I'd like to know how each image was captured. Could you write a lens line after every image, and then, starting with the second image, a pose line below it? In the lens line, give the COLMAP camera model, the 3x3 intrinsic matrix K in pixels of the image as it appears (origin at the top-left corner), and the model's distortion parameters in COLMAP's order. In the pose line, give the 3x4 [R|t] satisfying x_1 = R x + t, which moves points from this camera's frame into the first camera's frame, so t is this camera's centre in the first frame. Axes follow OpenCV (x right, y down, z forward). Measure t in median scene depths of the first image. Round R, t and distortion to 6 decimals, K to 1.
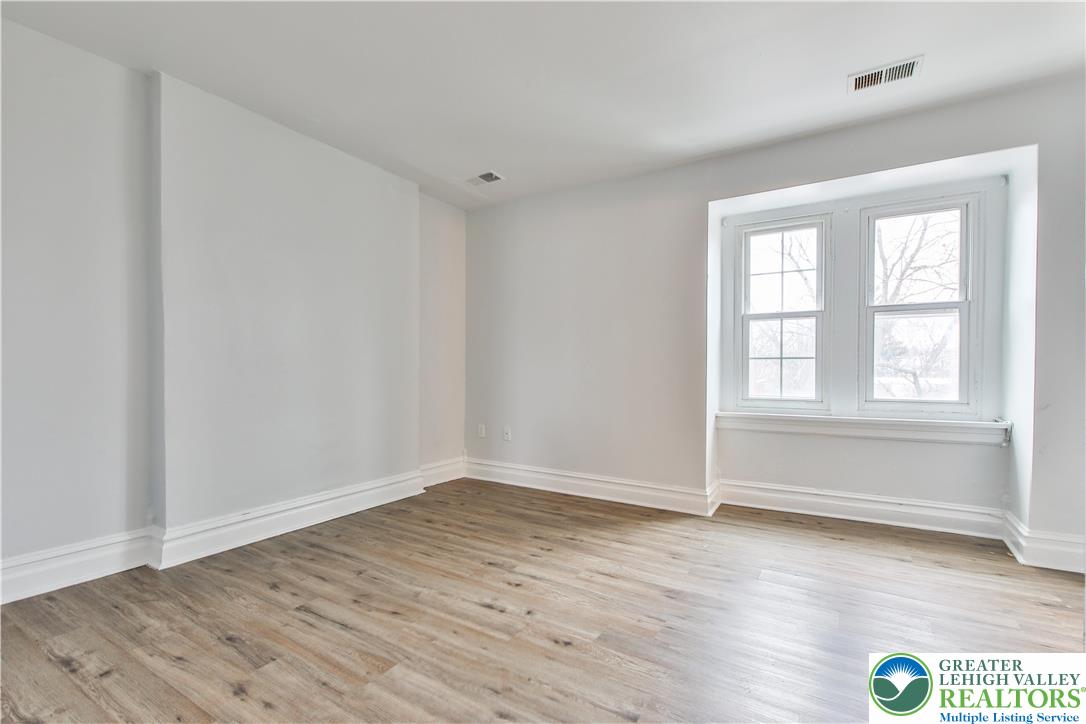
lens RADIAL K [[493.5, 0, 534.4], [0, 493.5, 368.3], [0, 0, 1]] dist [0.020803, -0.009379]
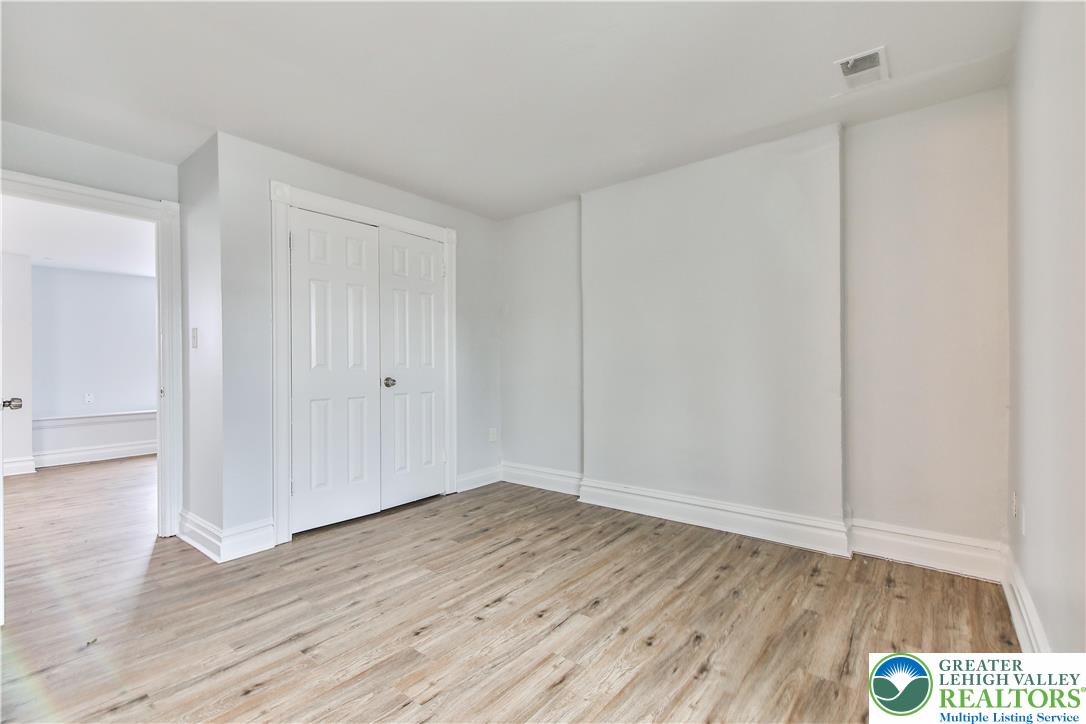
lens RADIAL K [[493.5, 0, 531.7], [0, 493.5, 363.7], [0, 0, 1]] dist [0.020803, -0.009379]
pose [[-0.128225, -0.006101, -0.991726, 0.808829], [0.004227, 0.999969, -0.006698, -0.029587], [0.991736, -0.005051, -0.128195, 0.992844]]
